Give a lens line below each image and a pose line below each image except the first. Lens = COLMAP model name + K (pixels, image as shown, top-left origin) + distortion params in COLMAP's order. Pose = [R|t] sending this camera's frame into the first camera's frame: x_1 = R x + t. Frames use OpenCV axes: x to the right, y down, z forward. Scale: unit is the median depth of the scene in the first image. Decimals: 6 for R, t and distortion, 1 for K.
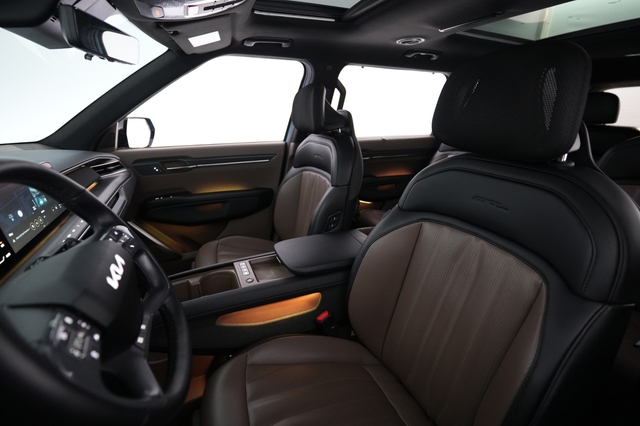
lens RADIAL K [[300.3, 0, 324.1], [0, 300.3, 210.2], [0, 0, 1]] dist [-0.012538, 0.001578]
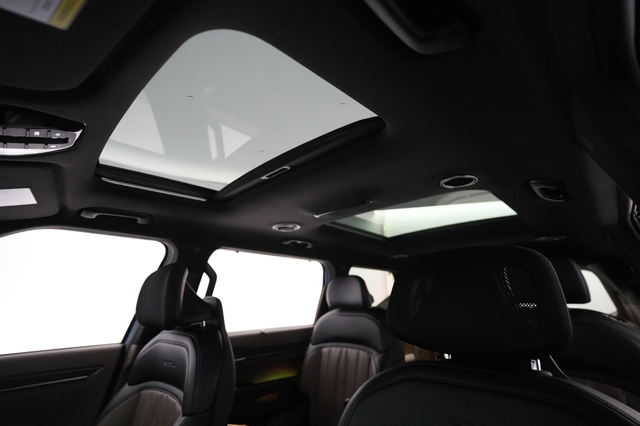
lens RADIAL K [[300.3, 0, 323.2], [0, 300.3, 210.7], [0, 0, 1]] dist [-0.012538, 0.001578]
pose [[0.928009, 0.083600, 0.363057, 0.031984], [0.143386, 0.819289, -0.555163, -0.035096], [-0.343860, 0.567253, 0.748321, 0.164961]]
